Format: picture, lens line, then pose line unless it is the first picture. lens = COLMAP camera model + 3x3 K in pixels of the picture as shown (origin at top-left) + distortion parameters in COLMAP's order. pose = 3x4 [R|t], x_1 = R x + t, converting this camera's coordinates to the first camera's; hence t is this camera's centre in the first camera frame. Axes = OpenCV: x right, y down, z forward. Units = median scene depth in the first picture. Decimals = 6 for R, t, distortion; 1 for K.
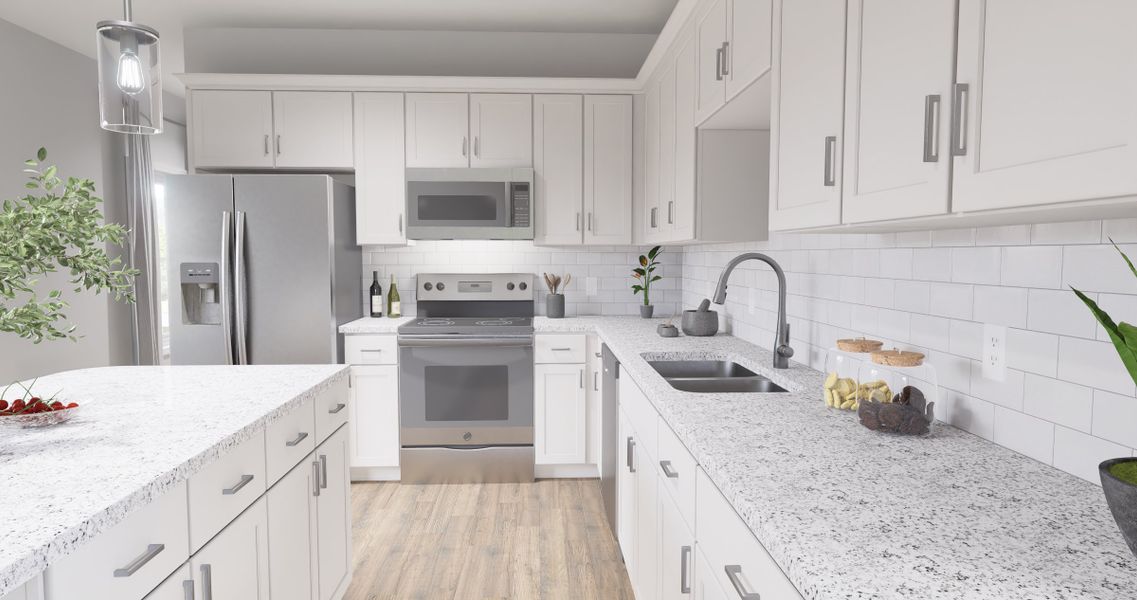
lens RADIAL K [[676.8, 0, 573.1], [0, 676.8, 302.0], [0, 0, 1]] dist [0.001408, -0.000896]
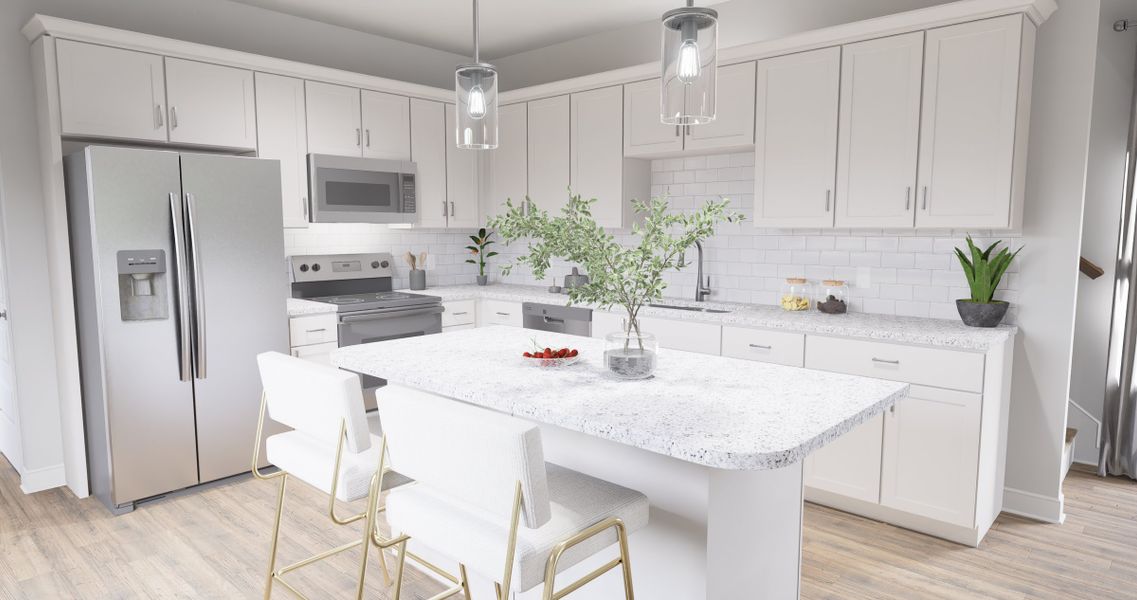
lens RADIAL K [[676.8, 0, 566.7], [0, 676.8, 299.8], [0, 0, 1]] dist [0.001408, -0.000896]
pose [[0.713838, -0.074658, 0.696320, -0.694206], [0.049397, 0.997192, 0.056277, -0.013939], [-0.698567, -0.005776, 0.715521, -0.014738]]
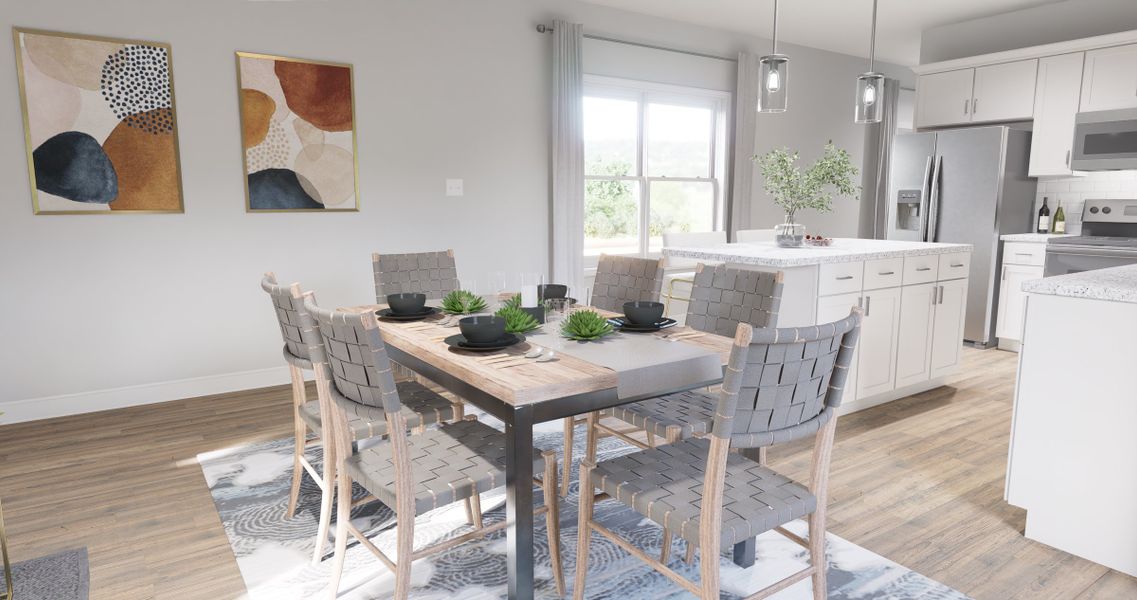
lens RADIAL K [[676.8, 0, 567.4], [0, 676.8, 294.3], [0, 0, 1]] dist [0.001408, -0.000896]
pose [[0.519509, 0.118602, -0.846193, 0.356970], [-0.058224, 0.992932, 0.103423, 0.059660], [0.852479, -0.004460, 0.522743, -0.454369]]
